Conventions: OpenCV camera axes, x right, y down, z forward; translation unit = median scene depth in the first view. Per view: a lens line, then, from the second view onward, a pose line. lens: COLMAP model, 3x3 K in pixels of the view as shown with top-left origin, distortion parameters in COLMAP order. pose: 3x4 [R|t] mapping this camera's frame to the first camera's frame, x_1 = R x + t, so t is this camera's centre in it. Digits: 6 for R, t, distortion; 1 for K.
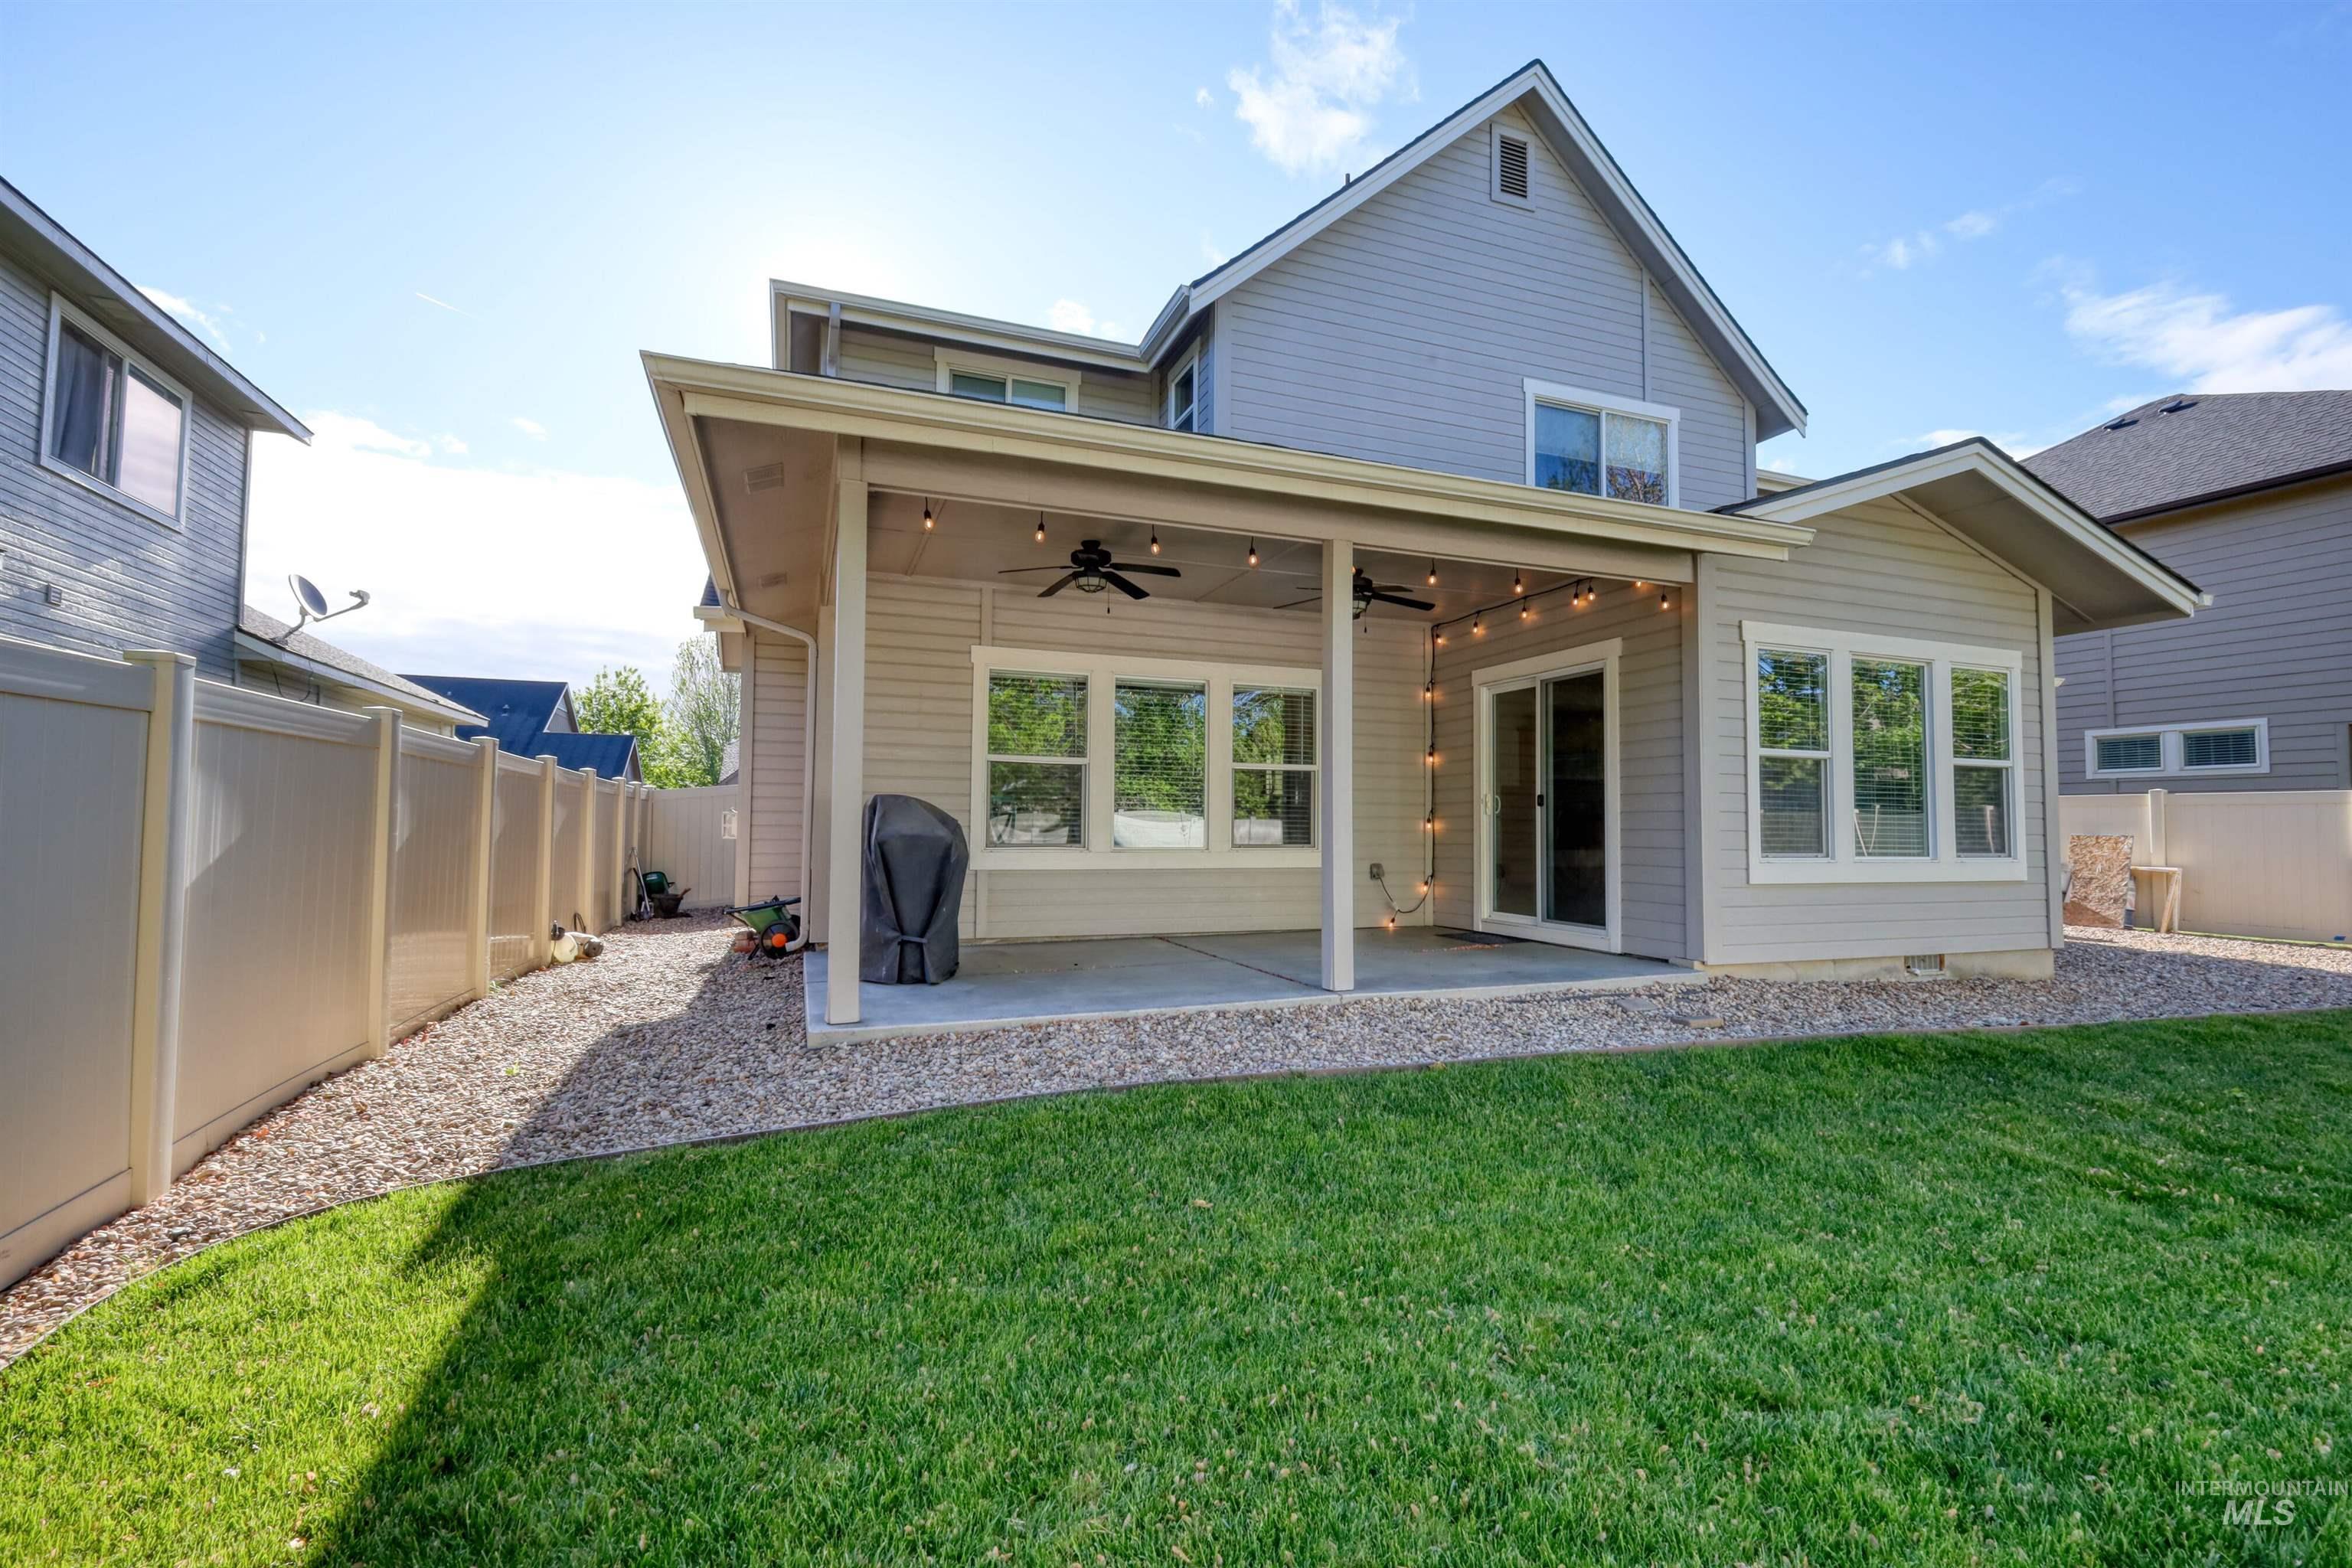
lens RADIAL K [[1007.5, 0, 1162.2], [0, 1007.5, 783.7], [0, 0, 1]] dist [-0.002145, -0.000330]
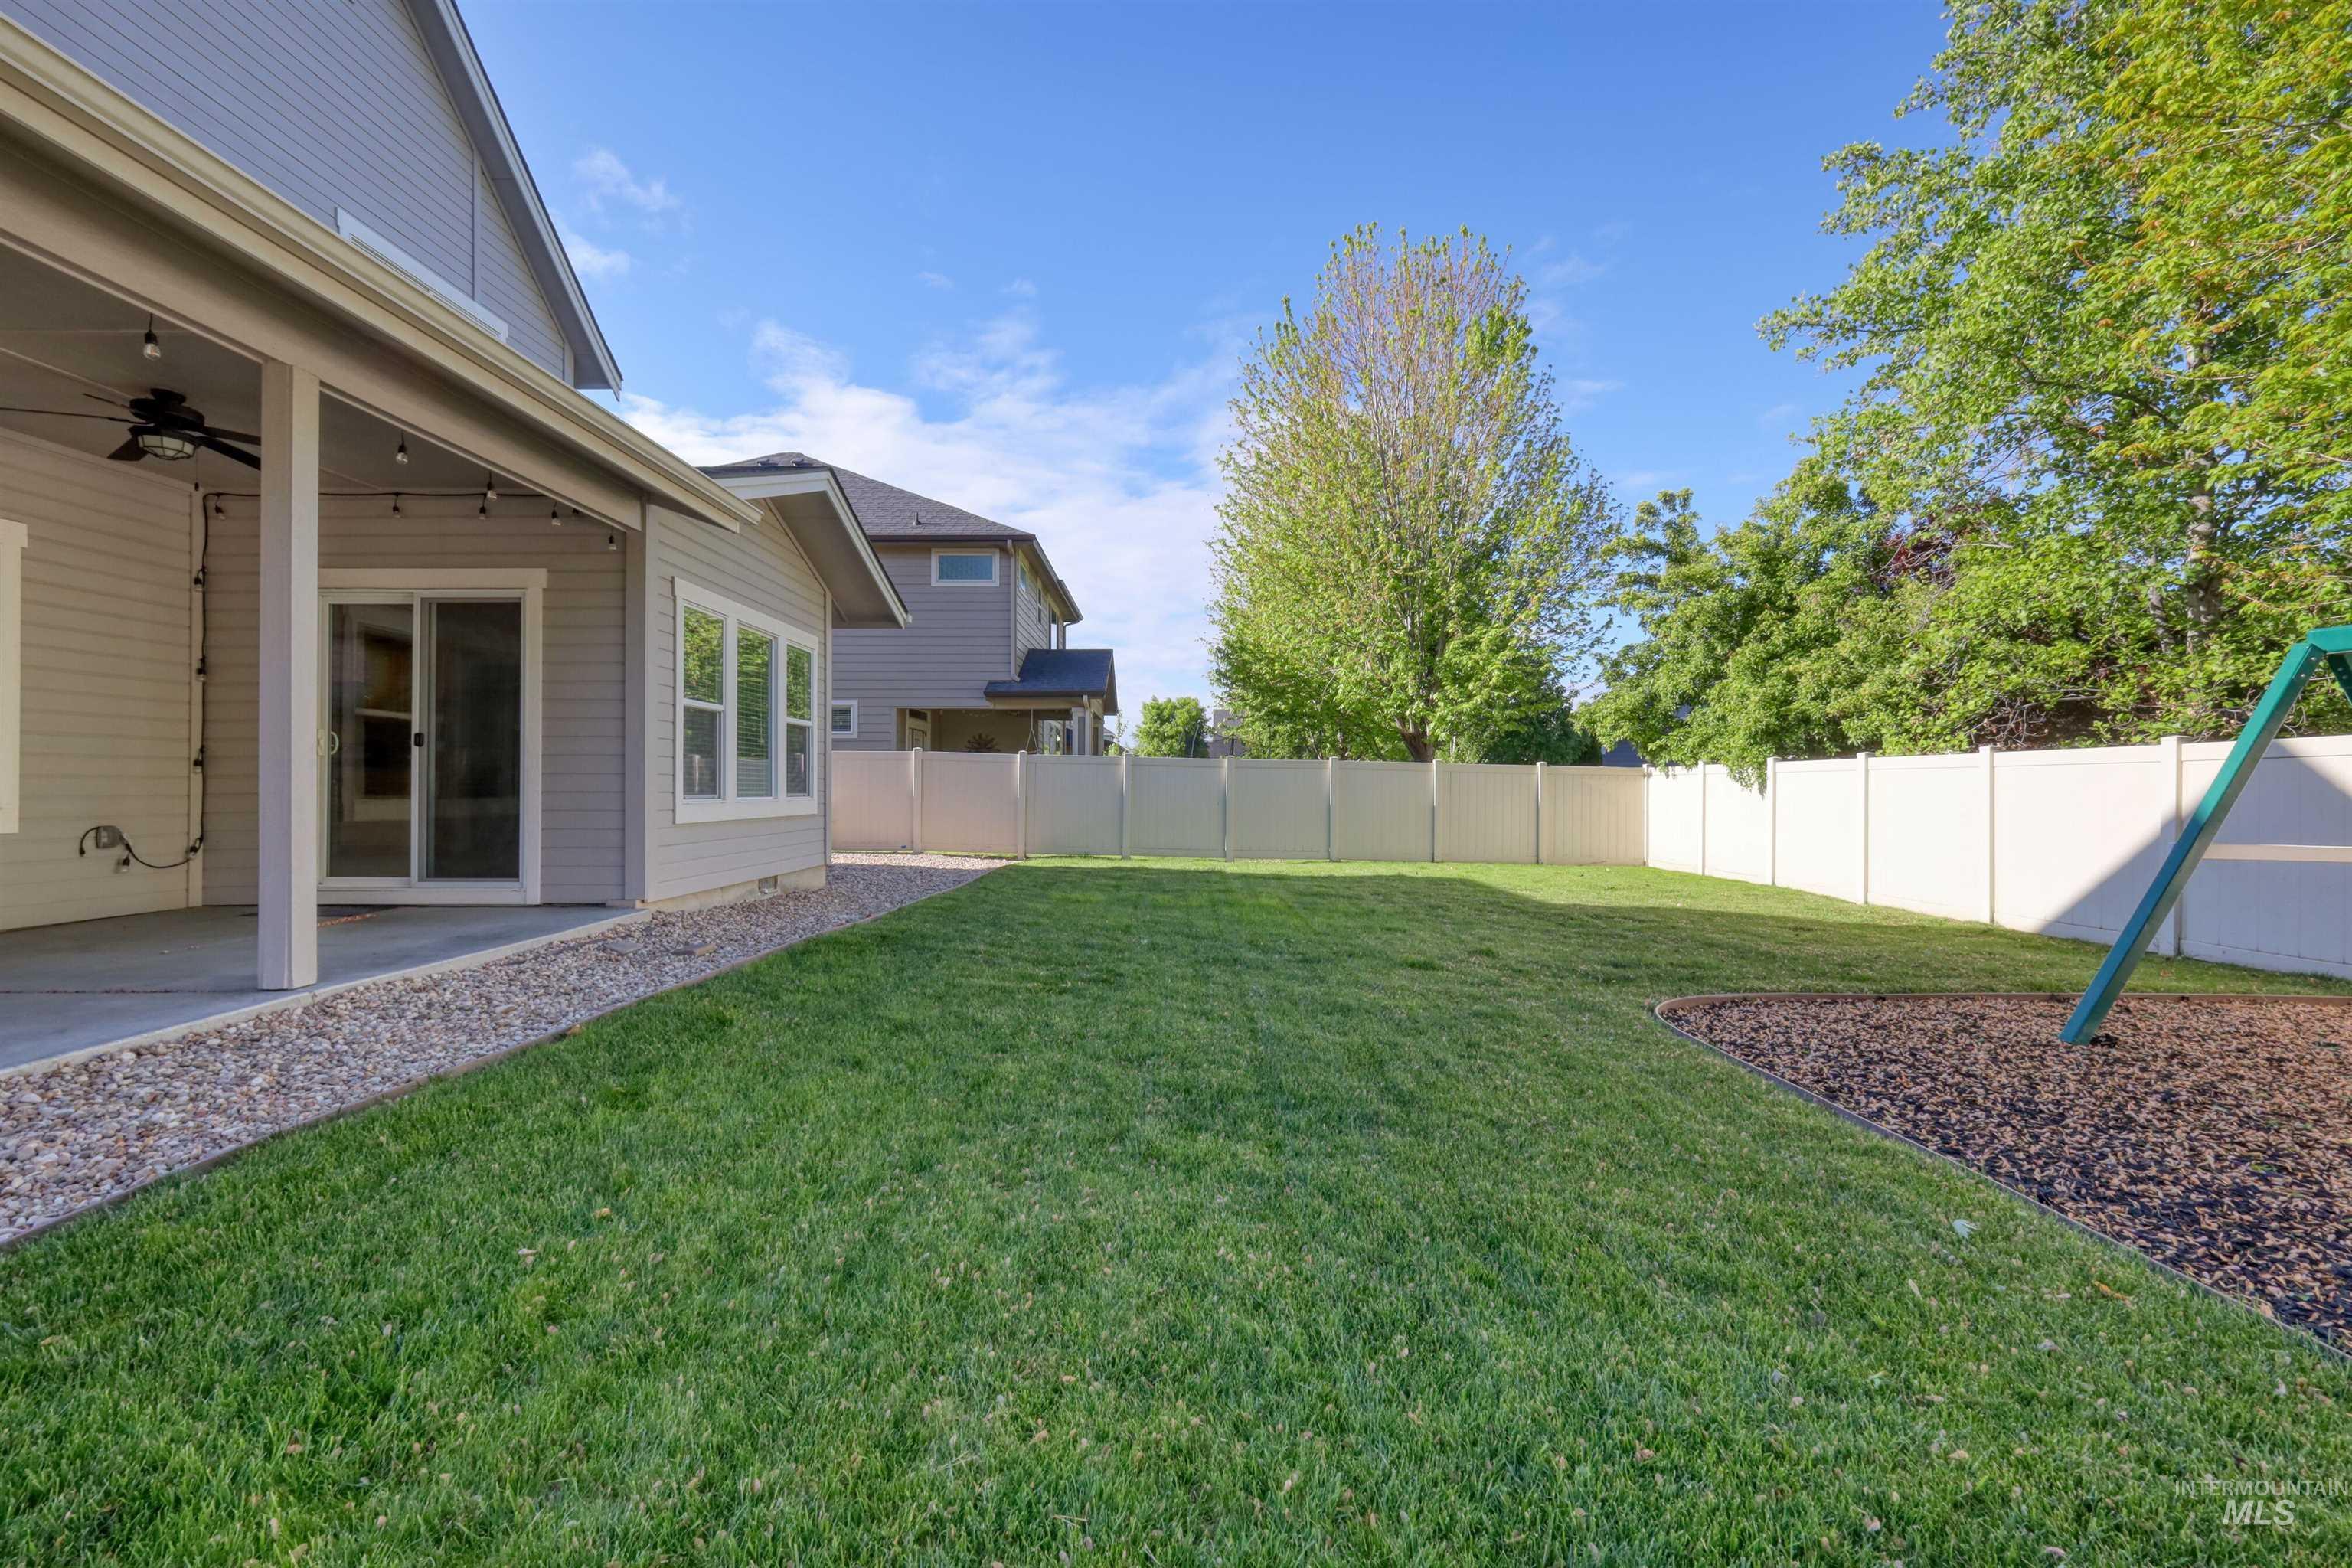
lens RADIAL K [[1014.8, 0, 1173.5], [0, 1014.8, 780.7], [0, 0, 1]] dist [0.004316, 0.000651]
pose [[0.357505, -0.003067, 0.933906, -0.202176], [-0.038846, 0.999080, 0.018152, 0.010759], [-0.933103, -0.042768, 0.357057, 0.098371]]
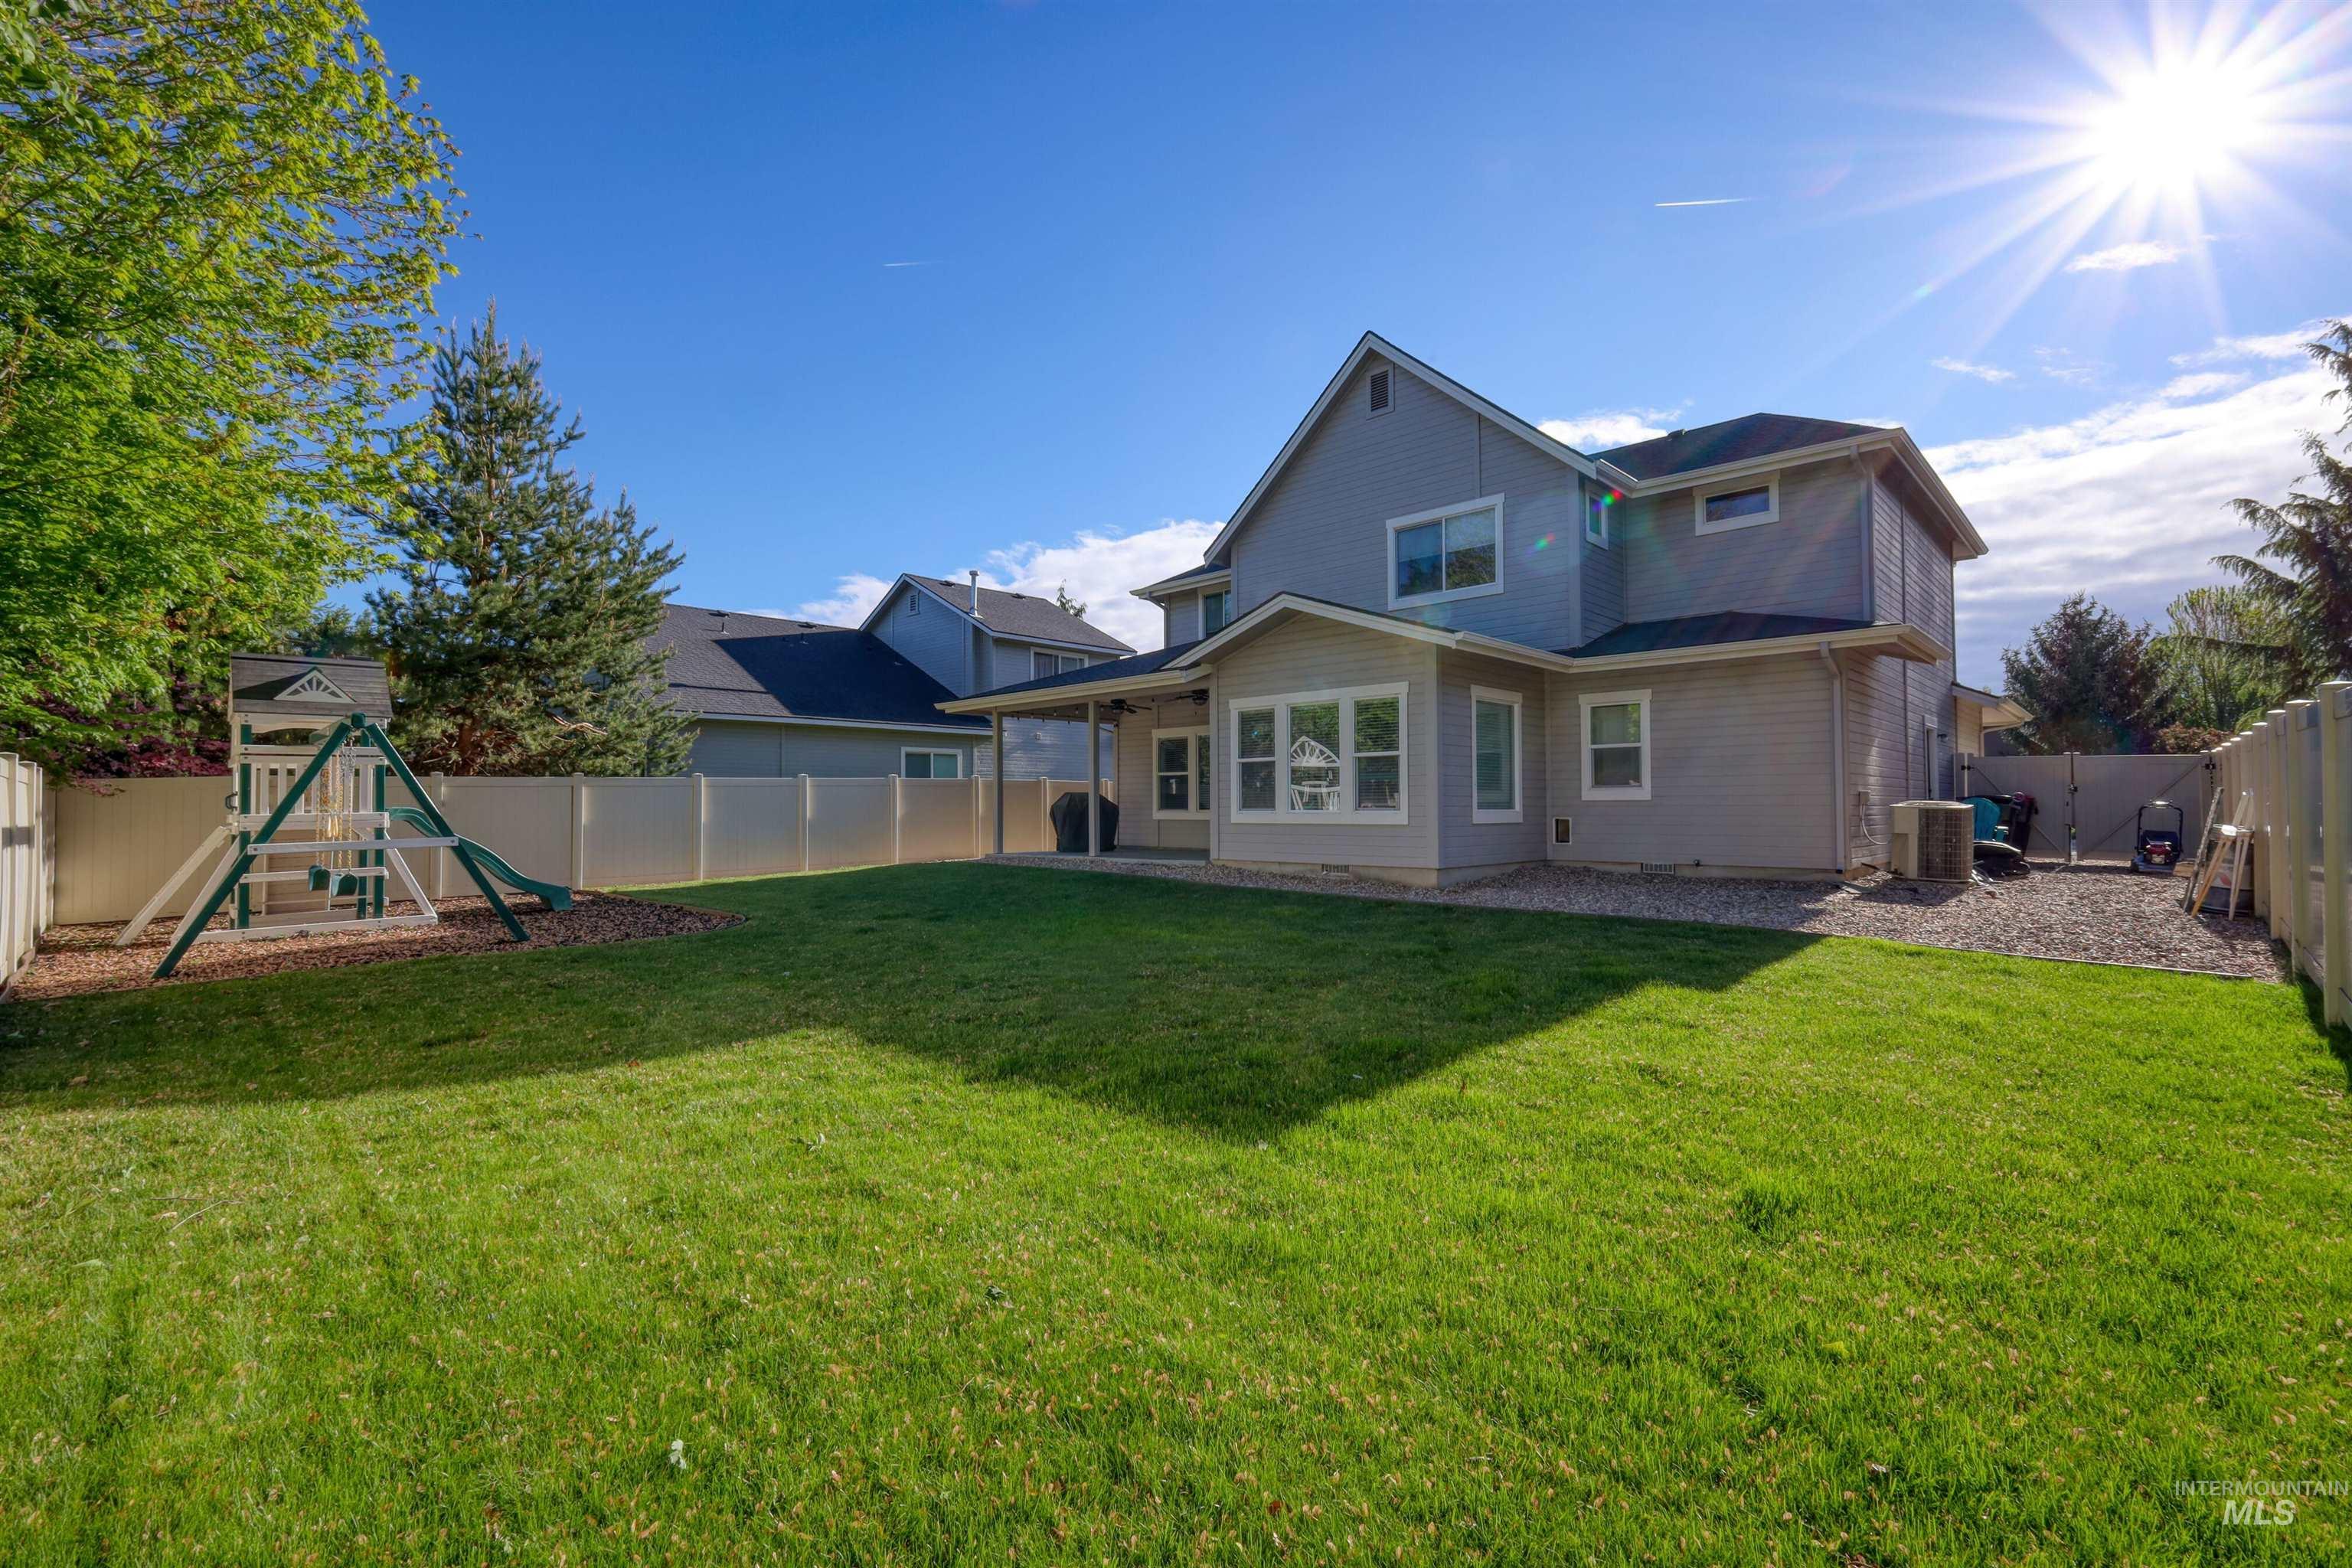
lens RADIAL K [[1014.8, 0, 1173.5], [0, 1014.8, 780.7], [0, 0, 1]] dist [0.004316, 0.000651]
pose [[0.435771, -0.036857, -0.899303, 2.108565], [0.047414, 0.998714, -0.017956, 0.035772], [0.898808, -0.034815, 0.436958, -0.044852]]
